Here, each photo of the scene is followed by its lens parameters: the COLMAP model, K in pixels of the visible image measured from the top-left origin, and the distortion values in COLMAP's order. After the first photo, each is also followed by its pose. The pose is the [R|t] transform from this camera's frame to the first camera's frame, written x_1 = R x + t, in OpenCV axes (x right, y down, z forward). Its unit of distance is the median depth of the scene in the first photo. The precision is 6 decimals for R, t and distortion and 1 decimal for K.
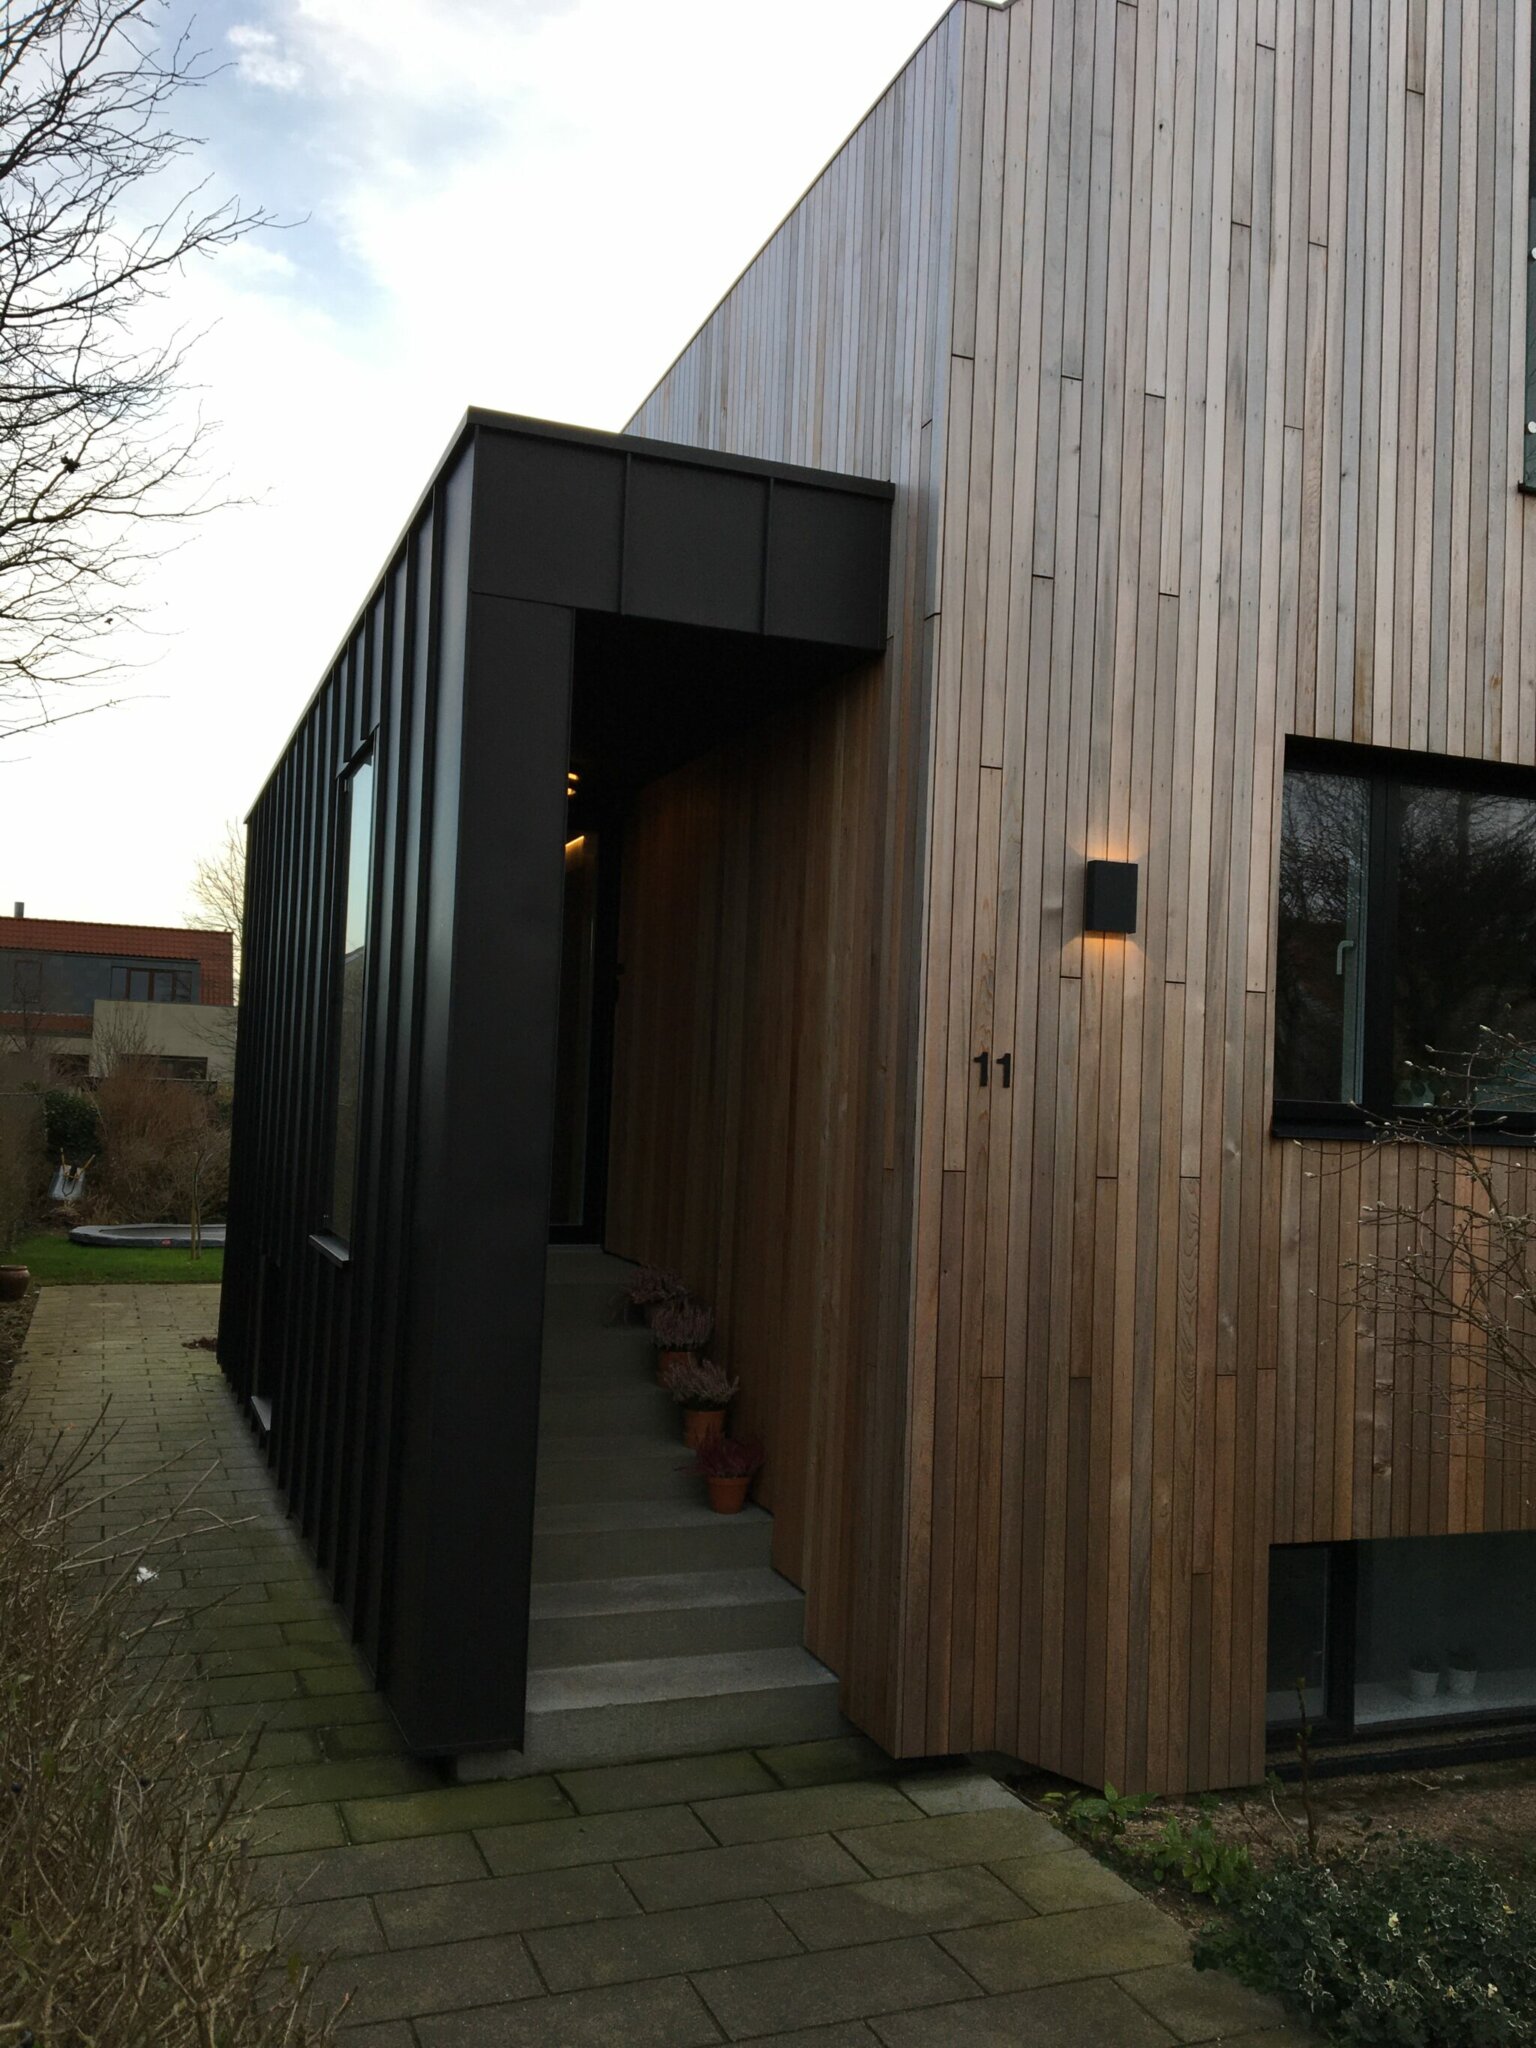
lens RADIAL K [[1726.4, 0, 768.3], [0, 1726.4, 1025.3], [0, 0, 1]] dist [0.068204, -0.088601]
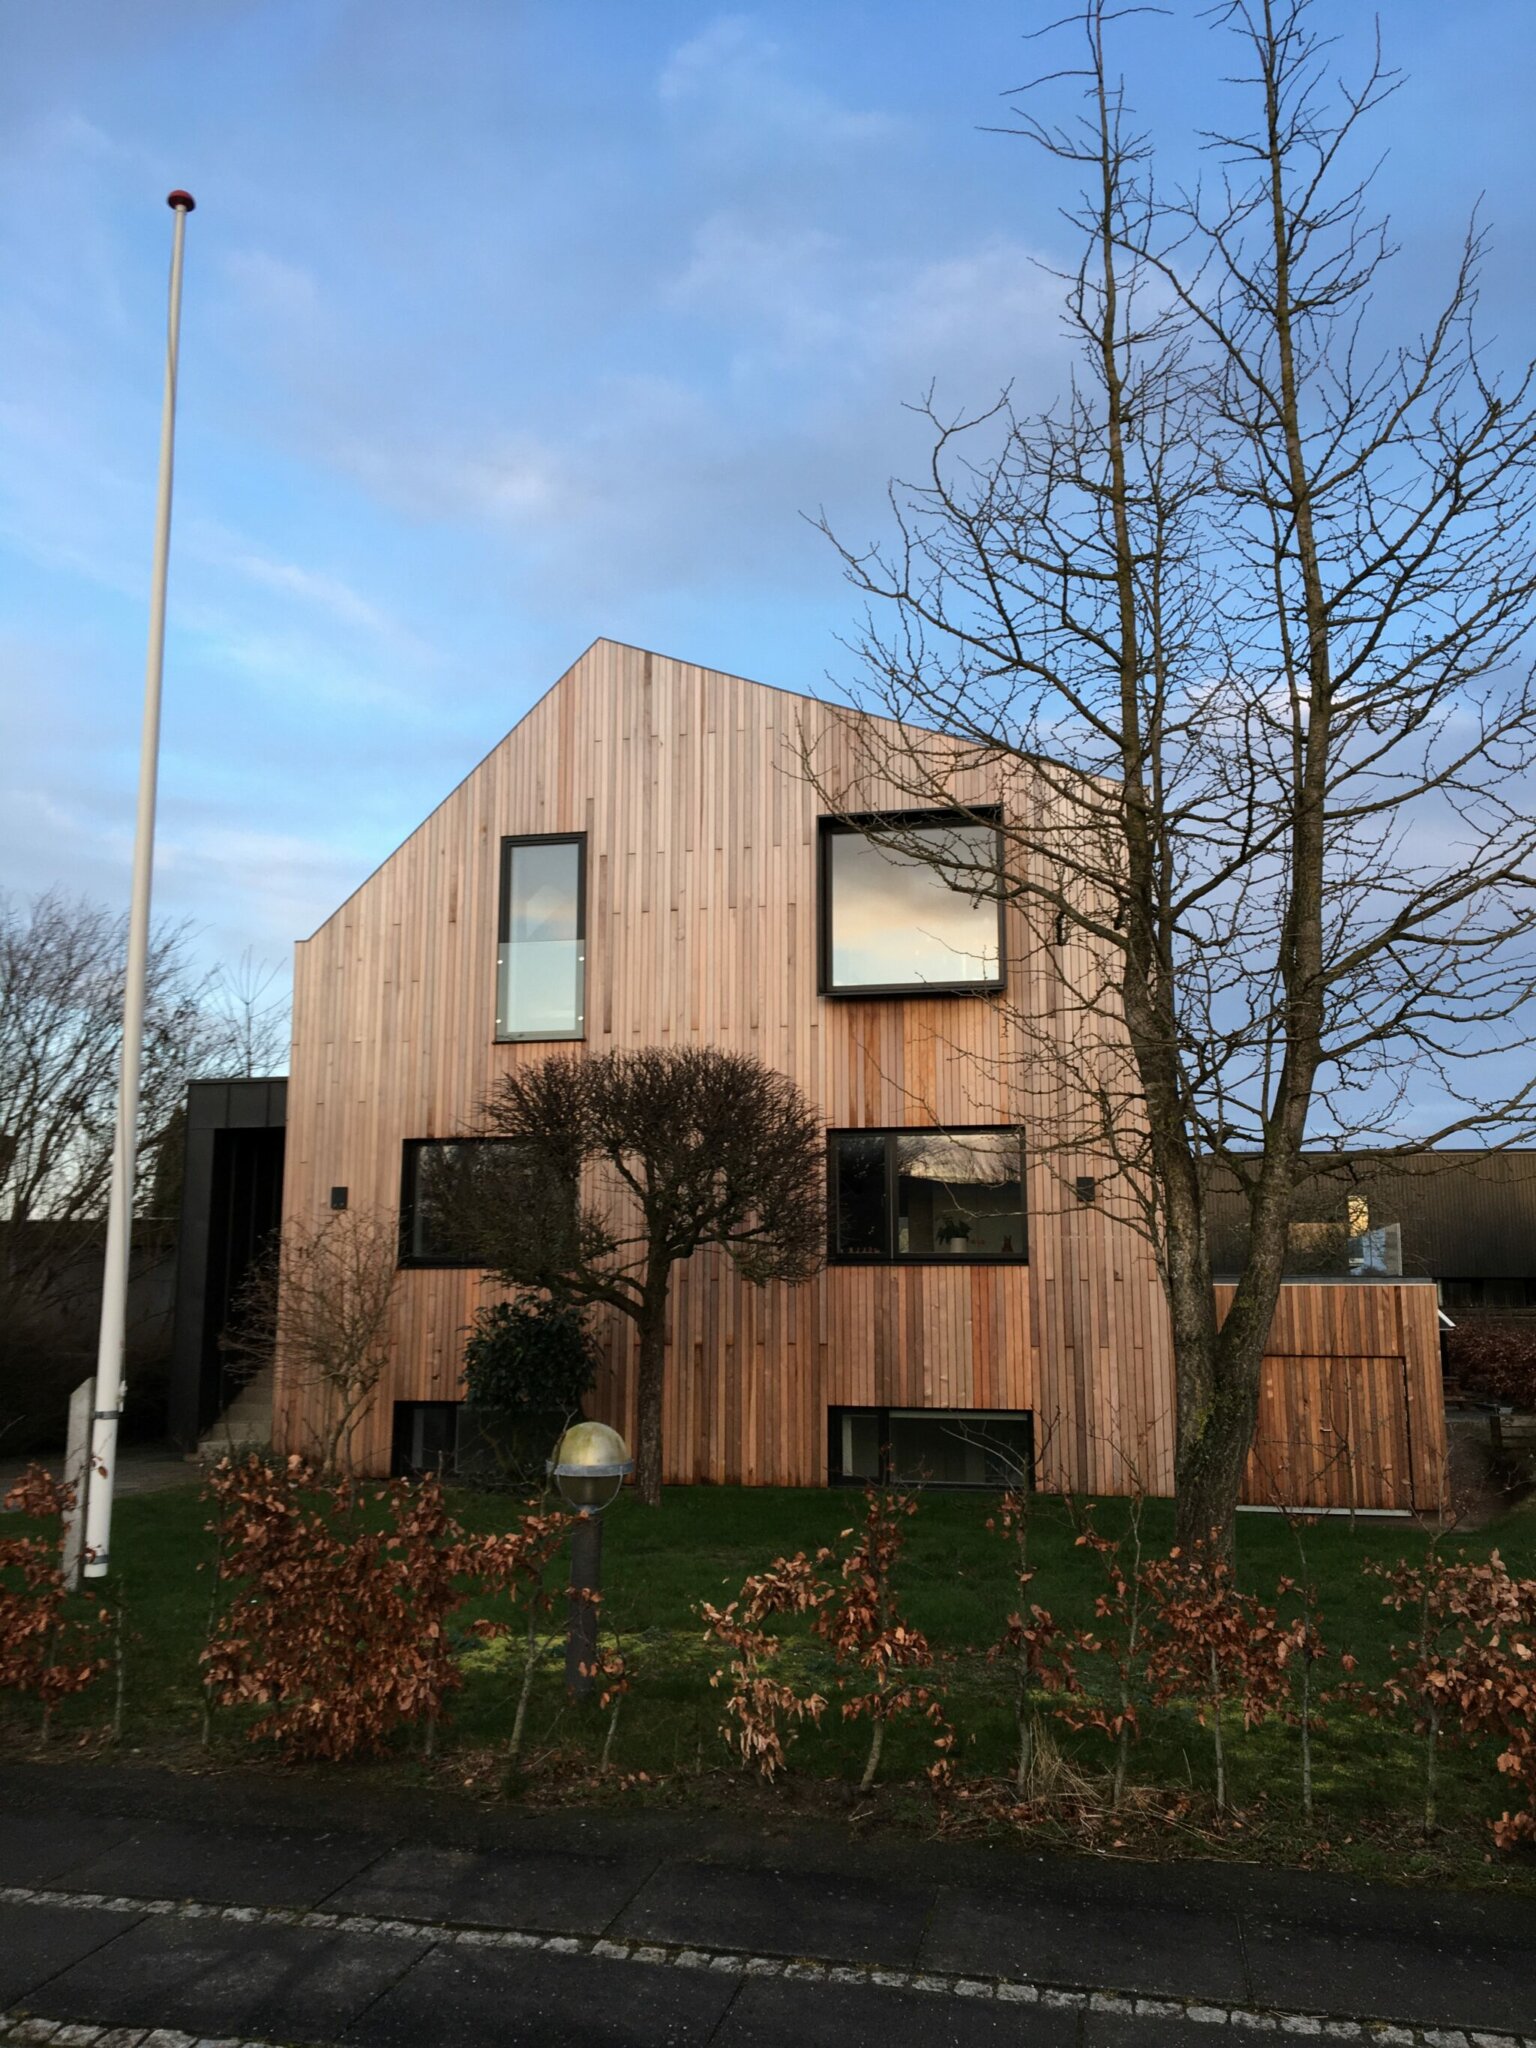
lens RADIAL K [[1726.4, 0, 767.7], [0, 1726.4, 1021.4], [0, 0, 1]] dist [0.068204, -0.088601]
pose [[0.840302, -0.128375, -0.526700, 2.593564], [0.057567, 0.987195, -0.148770, 0.129173], [0.539054, 0.094691, 0.836932, -1.313696]]
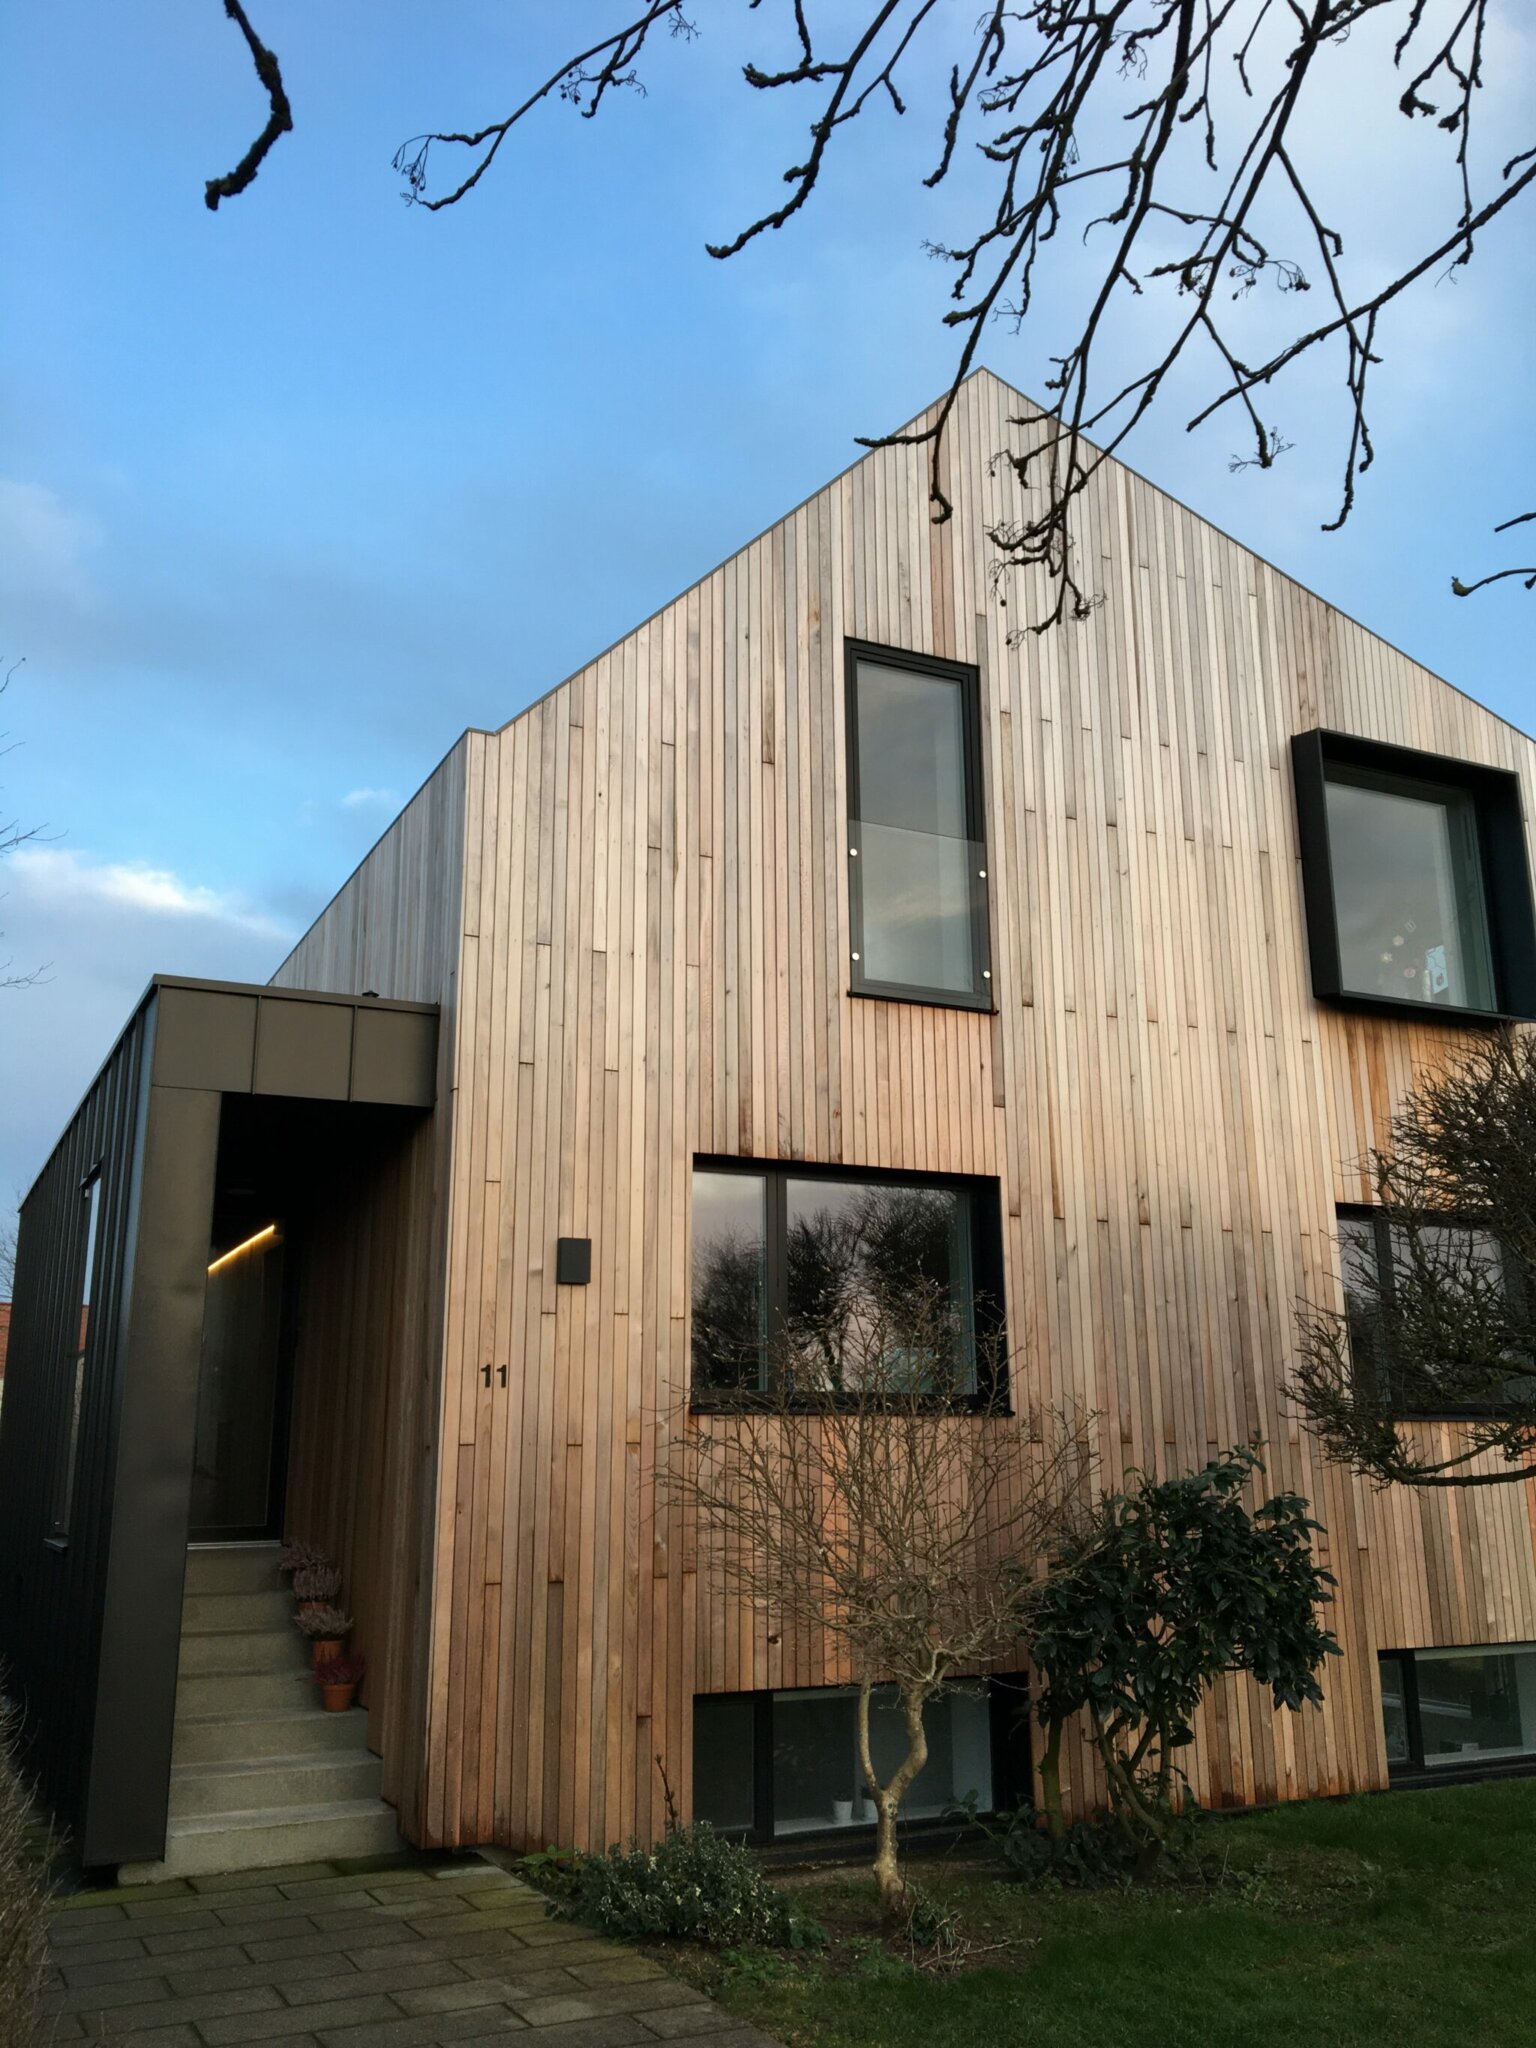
lens RADIAL K [[1726.4, 0, 763.5], [0, 1726.4, 1011.2], [0, 0, 1]] dist [0.068204, -0.088601]
pose [[0.994306, -0.020546, 0.104559, 0.204676], [0.041589, 0.978239, -0.203270, 0.030422], [-0.098107, 0.206462, 0.973524, -0.585169]]
